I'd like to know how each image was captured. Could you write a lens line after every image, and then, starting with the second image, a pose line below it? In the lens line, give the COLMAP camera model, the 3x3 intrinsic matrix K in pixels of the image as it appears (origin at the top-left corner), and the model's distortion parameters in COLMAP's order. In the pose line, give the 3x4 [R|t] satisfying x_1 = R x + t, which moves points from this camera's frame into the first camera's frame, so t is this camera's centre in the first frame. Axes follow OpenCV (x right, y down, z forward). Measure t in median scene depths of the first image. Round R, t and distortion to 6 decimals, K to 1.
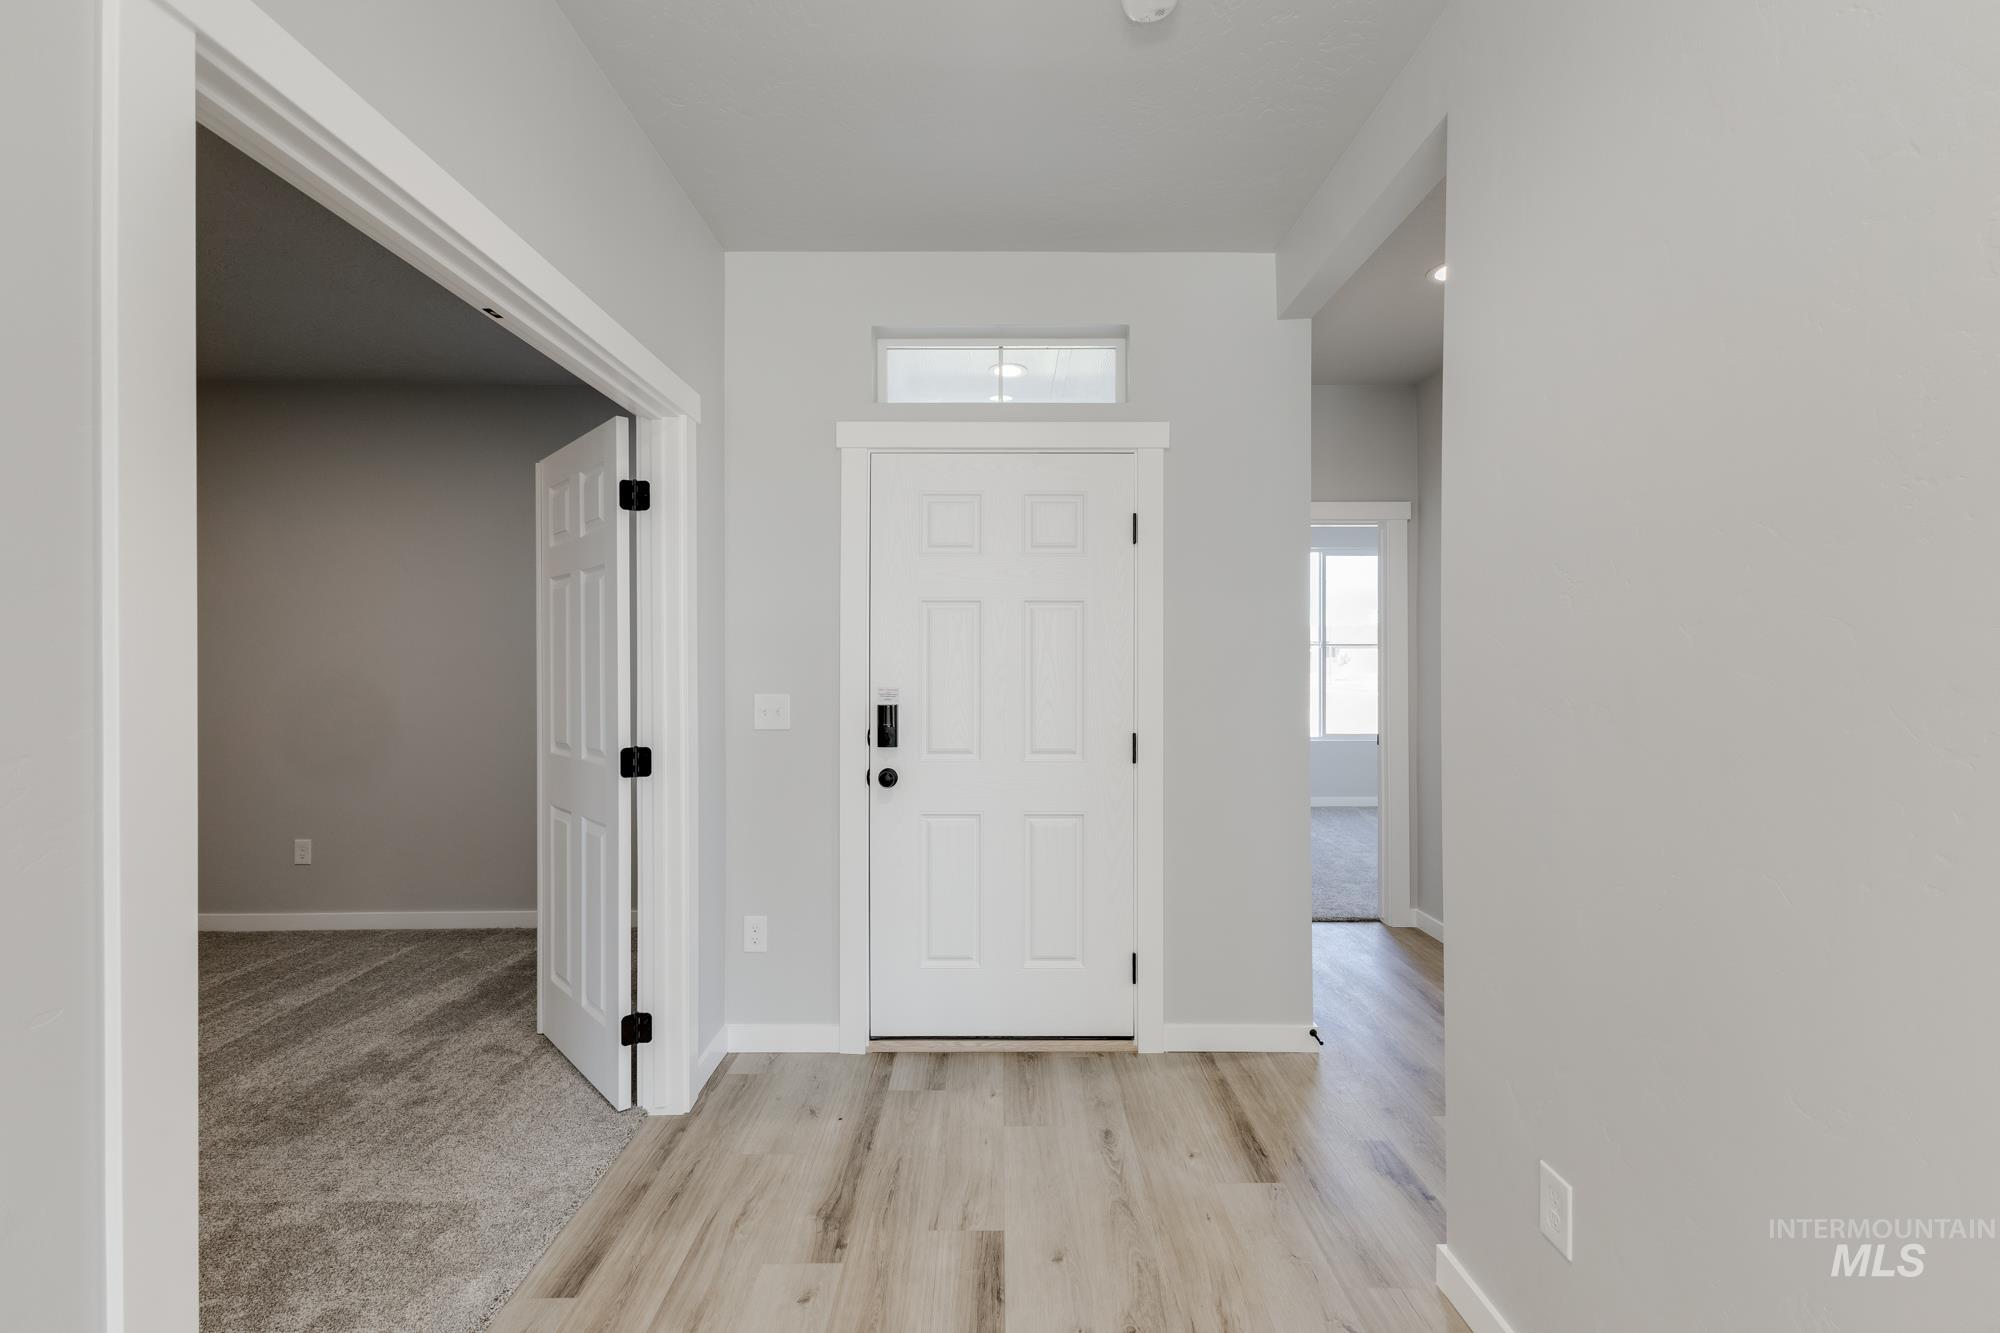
lens RADIAL K [[876.2, 0, 999.6], [0, 876.2, 666.4], [0, 0, 1]] dist [0.012605, -0.003343]
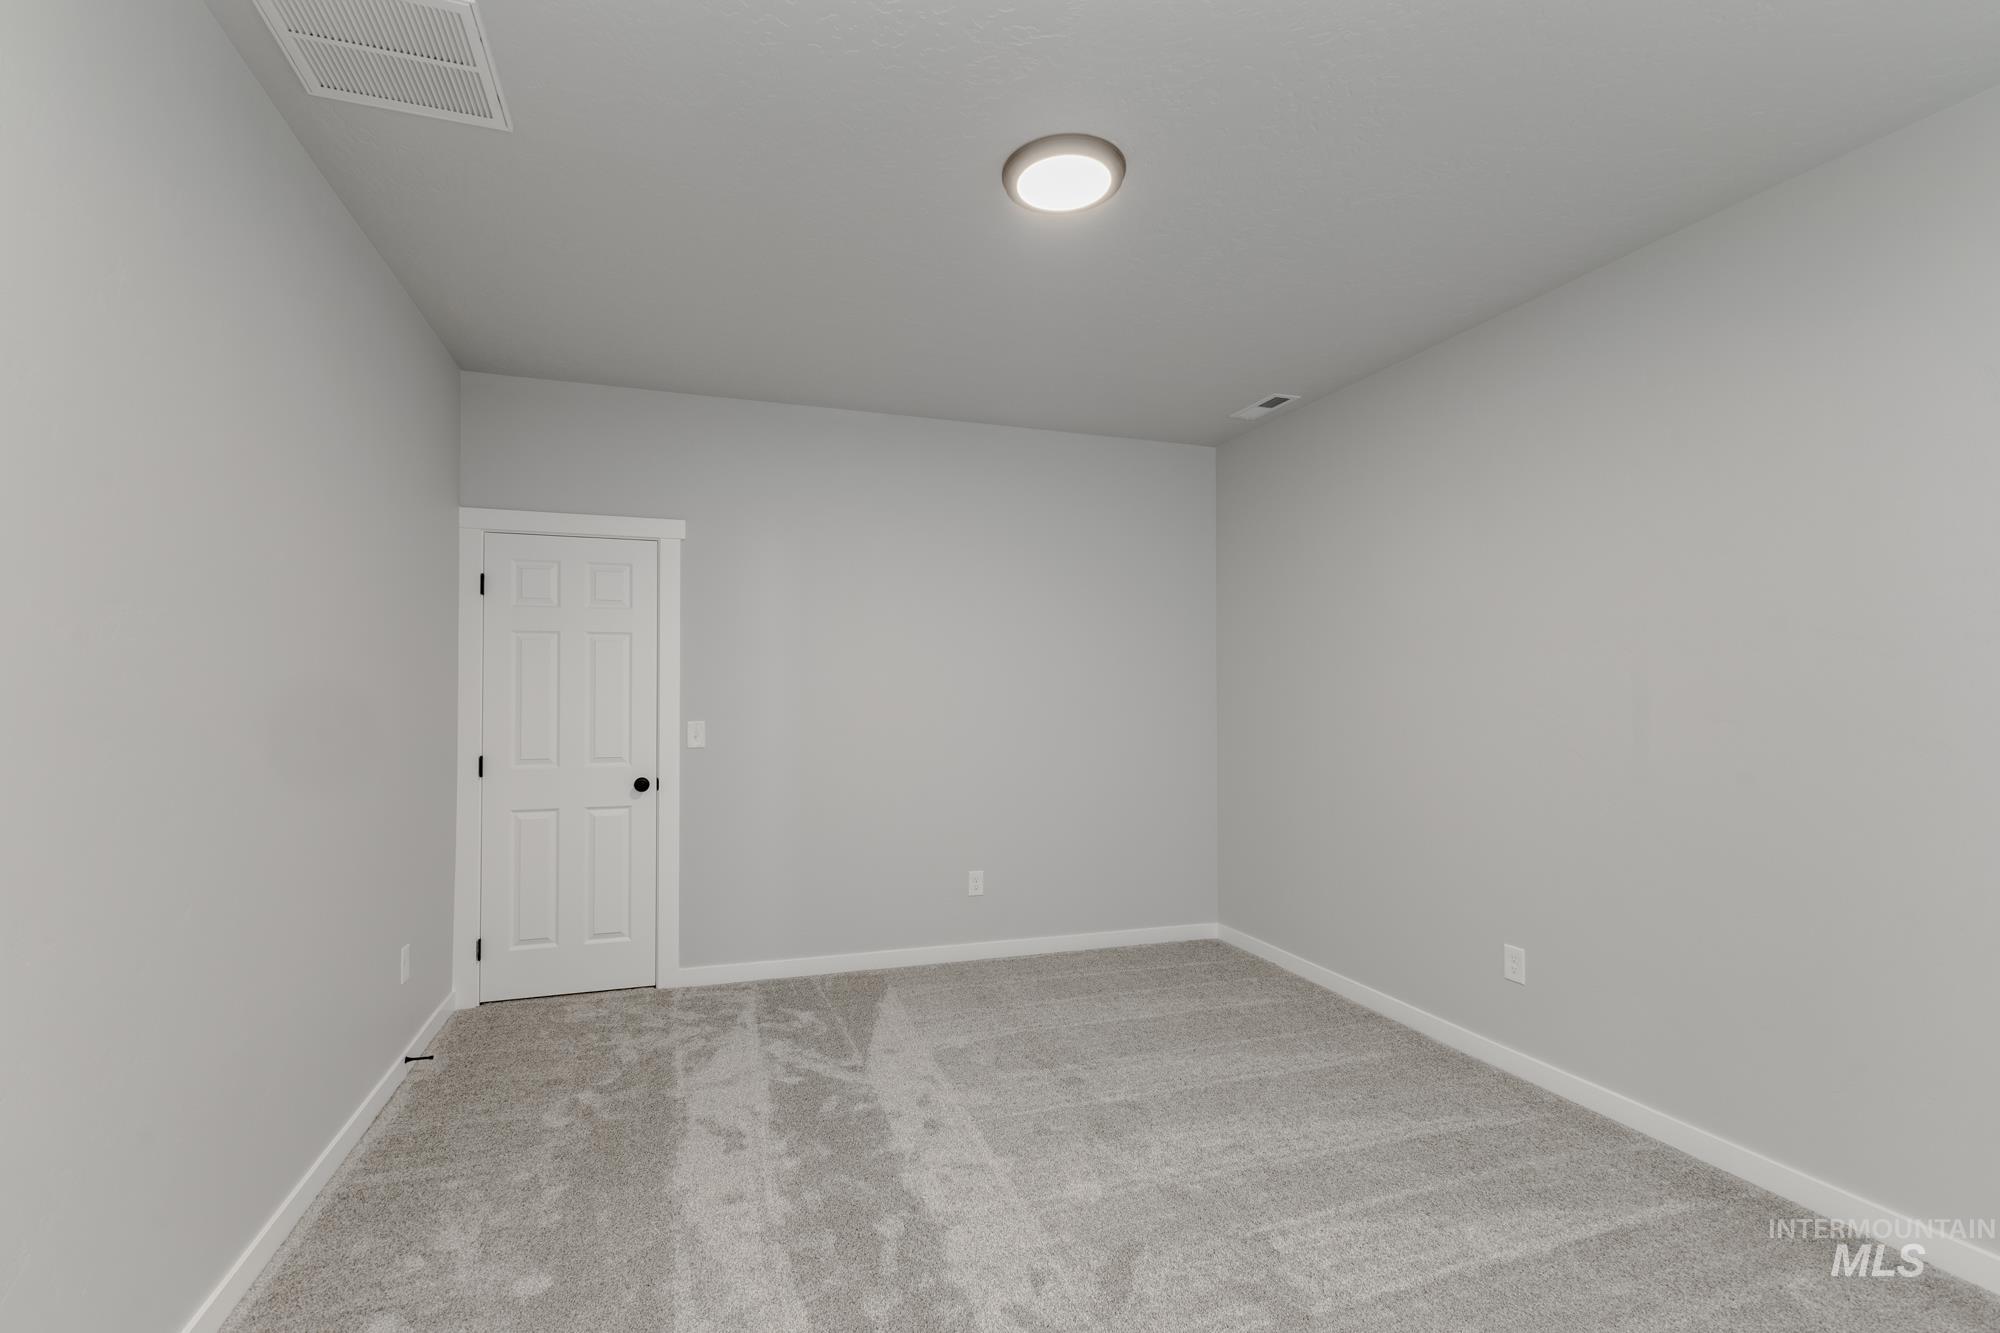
lens RADIAL K [[876.2, 0, 996.8], [0, 876.2, 677.8], [0, 0, 1]] dist [0.012605, -0.003343]
pose [[0.326994, -0.008733, -0.944986, -0.283148], [-0.006121, 0.999917, -0.011359, -0.004560], [0.945007, 0.009499, 0.326913, 0.409961]]
